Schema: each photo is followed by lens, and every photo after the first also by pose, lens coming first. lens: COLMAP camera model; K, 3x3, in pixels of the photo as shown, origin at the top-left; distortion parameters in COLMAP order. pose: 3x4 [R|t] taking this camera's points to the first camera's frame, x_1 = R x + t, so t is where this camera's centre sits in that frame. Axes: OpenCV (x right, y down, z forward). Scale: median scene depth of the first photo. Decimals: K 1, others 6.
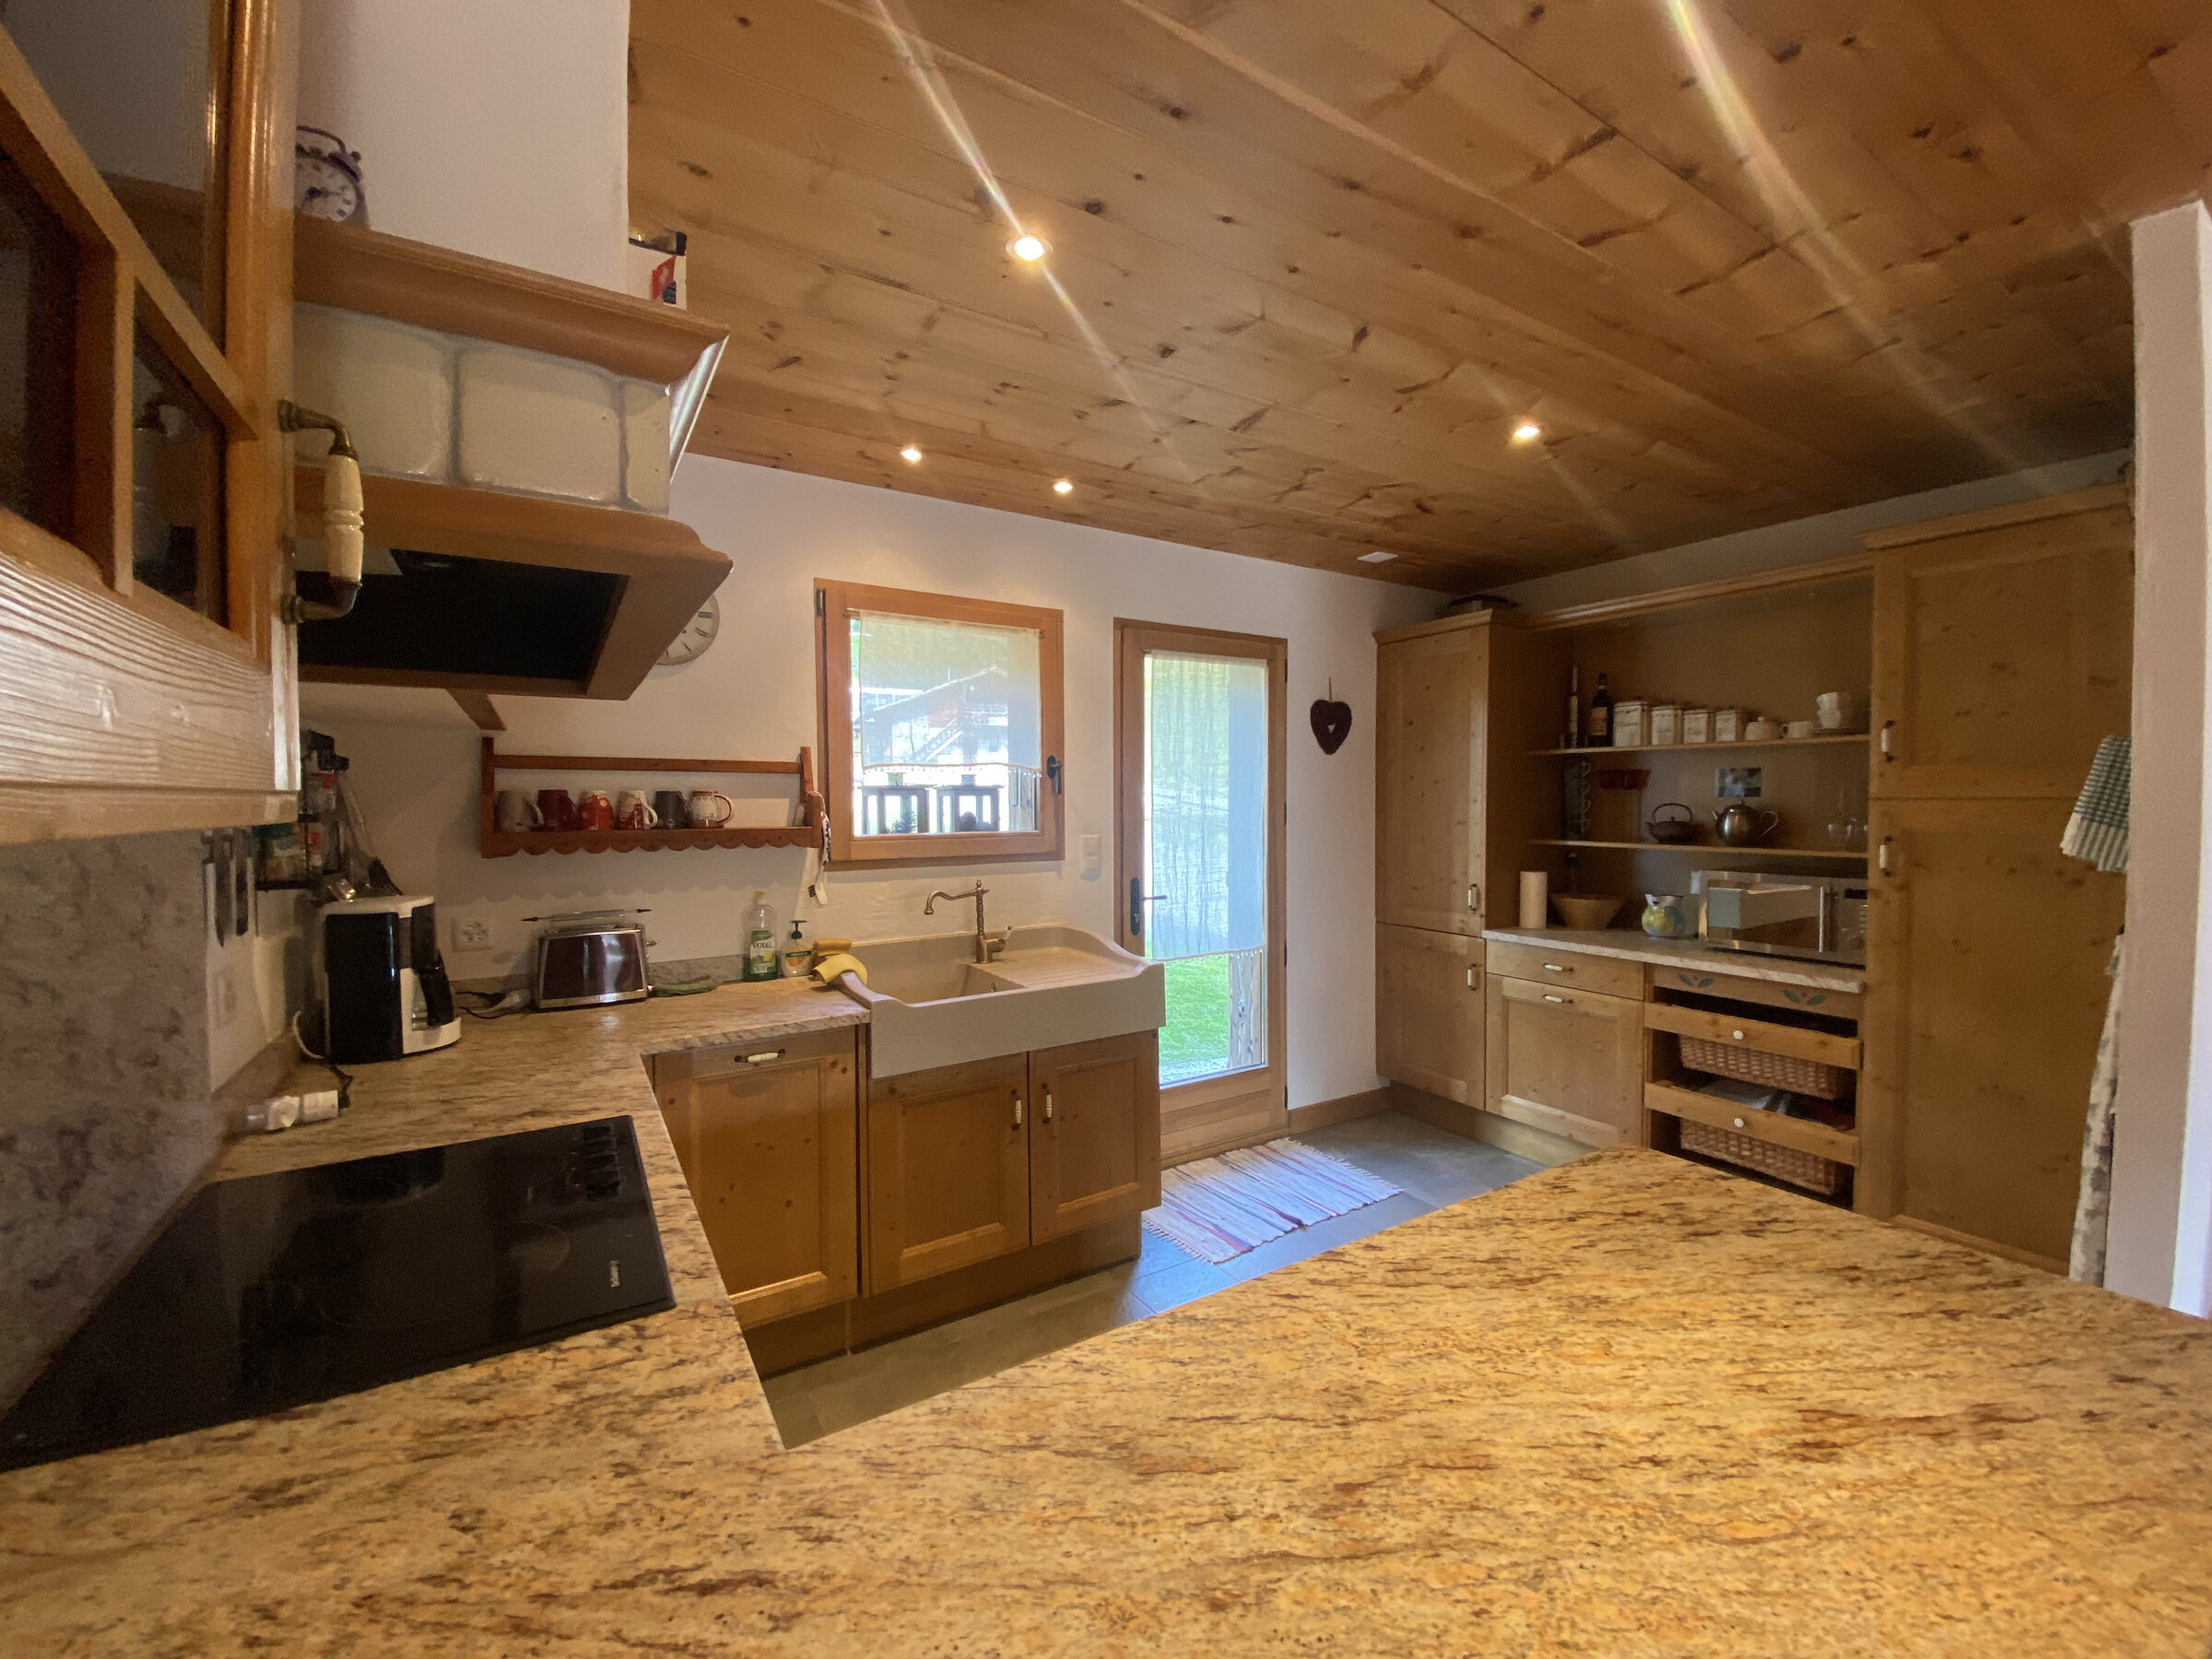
lens RADIAL K [[900.7, 0, 1109.4], [0, 900.7, 819.5], [0, 0, 1]] dist [0.001134, 0.000052]
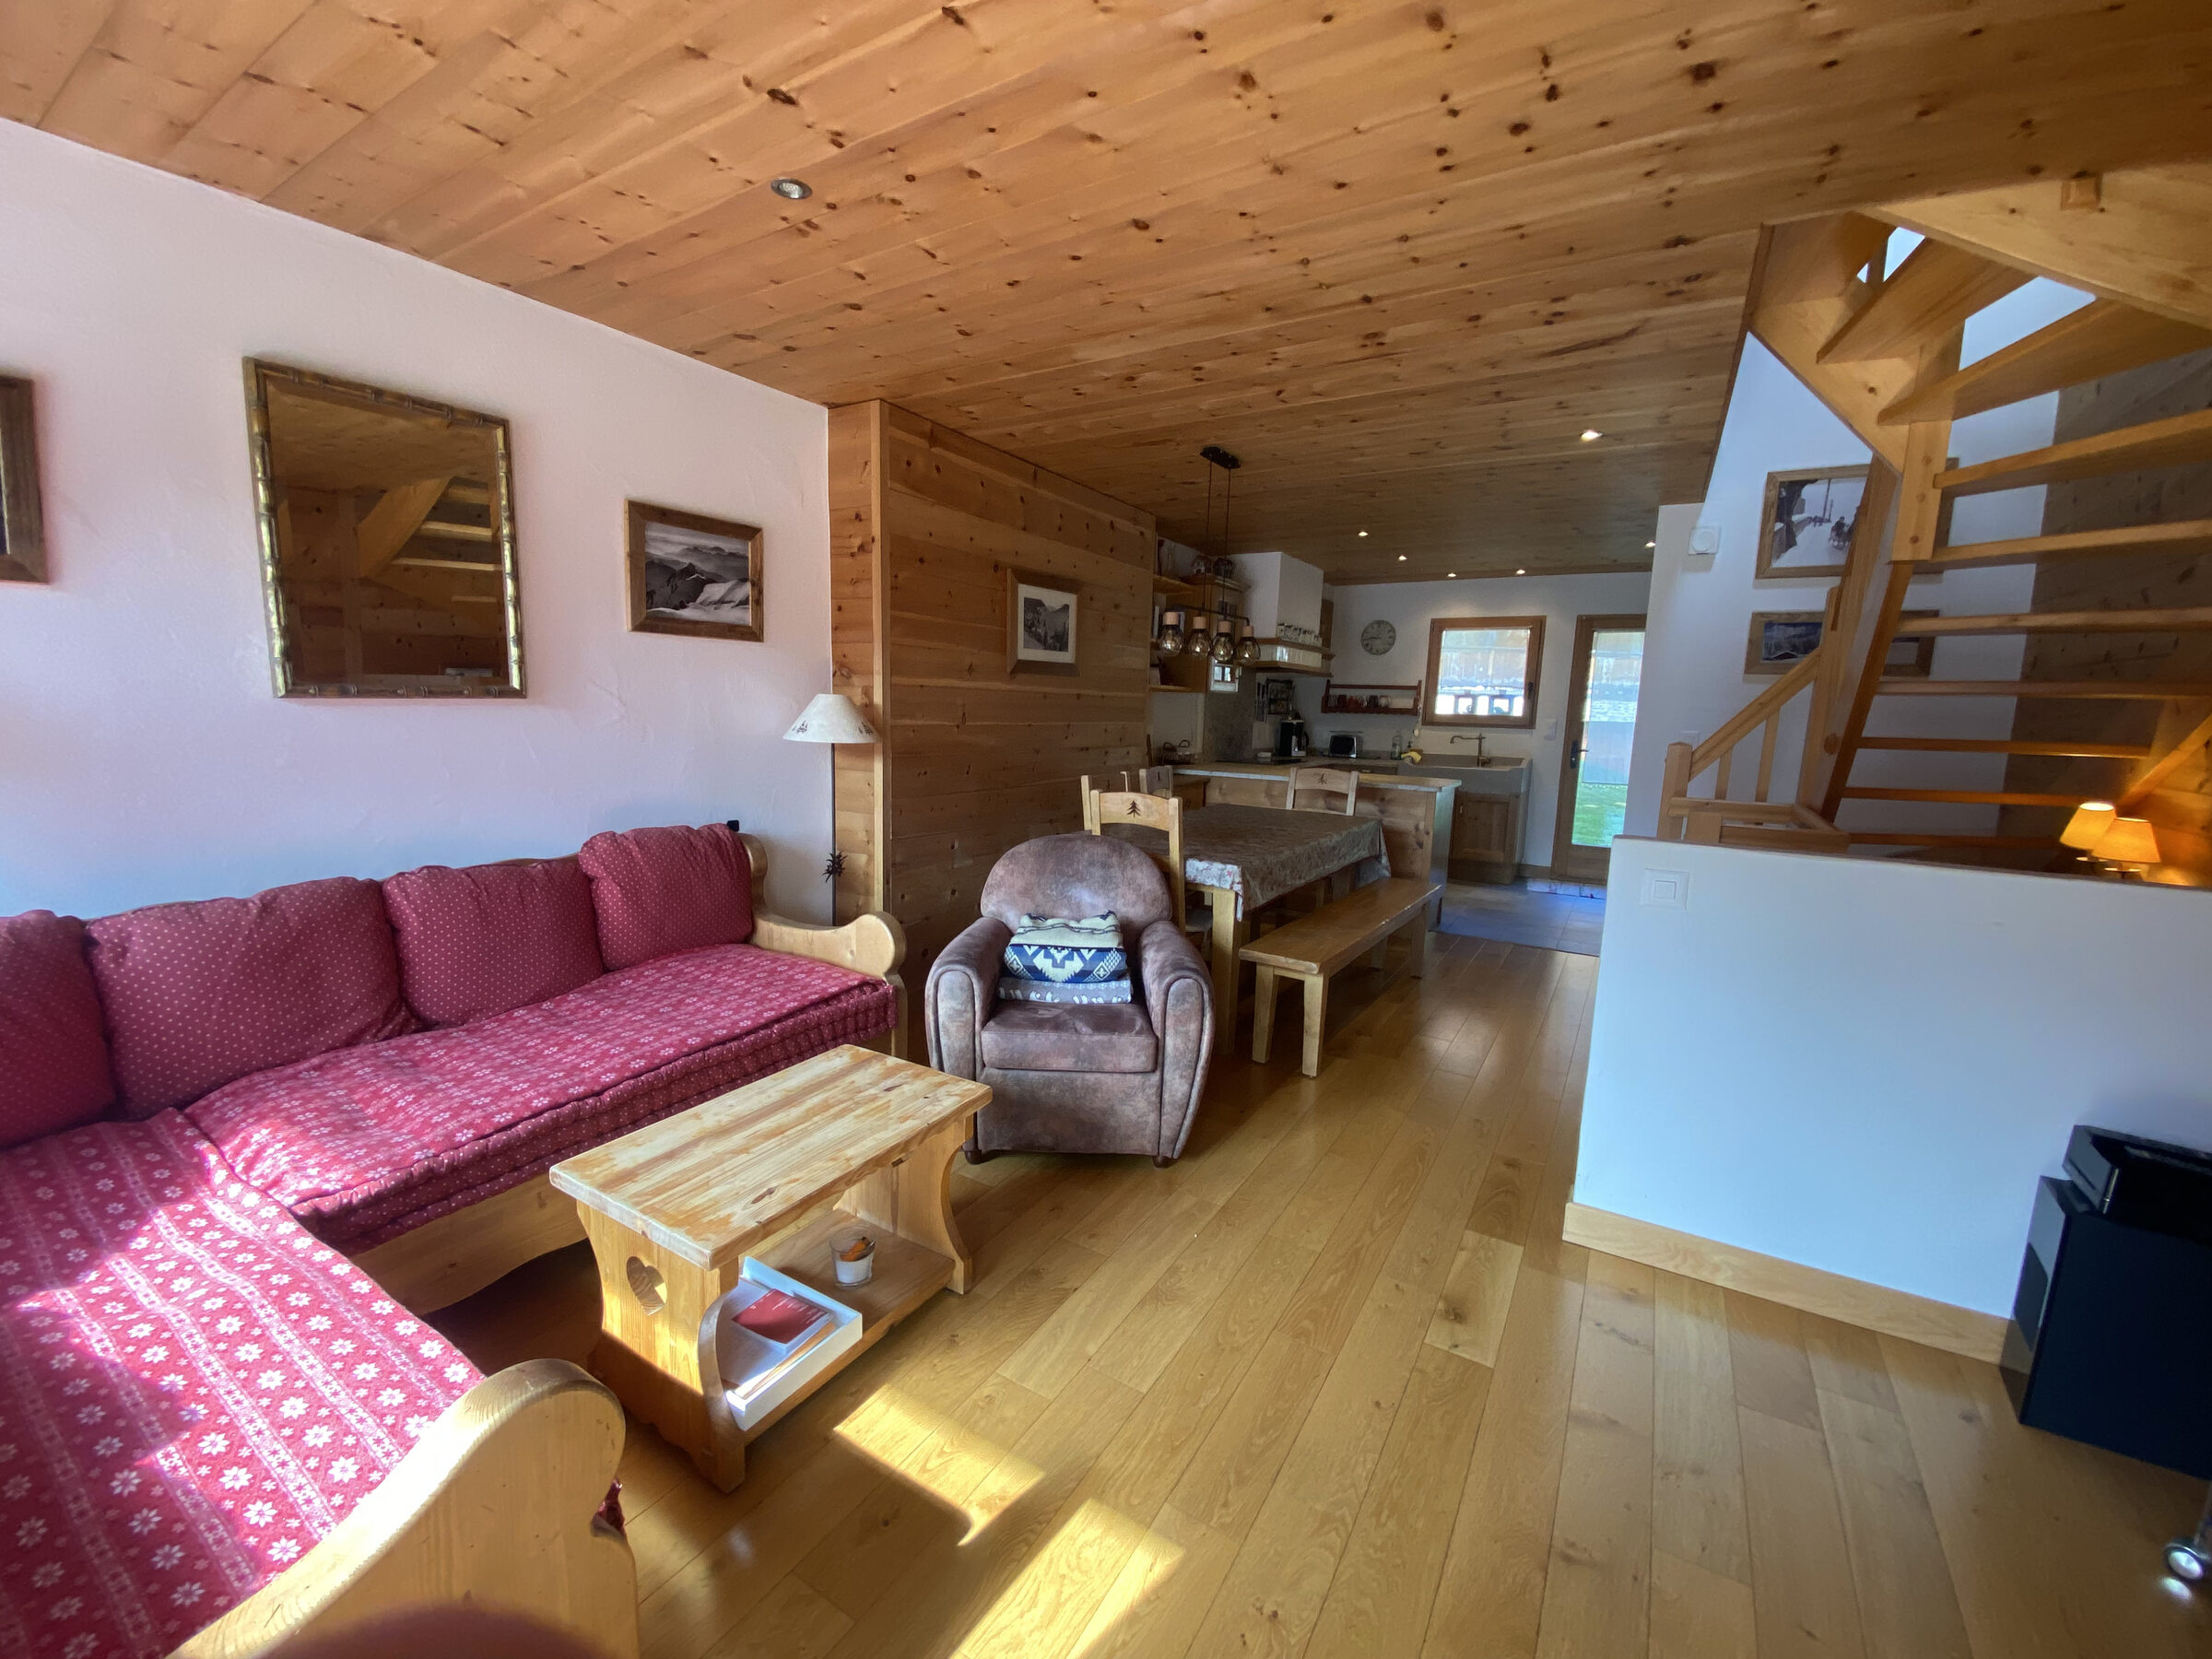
lens RADIAL K [[901.1, 0, 1105.3], [0, 901.1, 826.9], [0, 0, 1]] dist [-0.000145, -0.000004]
pose [[0.440764, 0.148499, -0.885254, 1.800419], [-0.041527, 0.988538, 0.145148, 0.004522], [0.896662, -0.027214, 0.441879, -1.147981]]
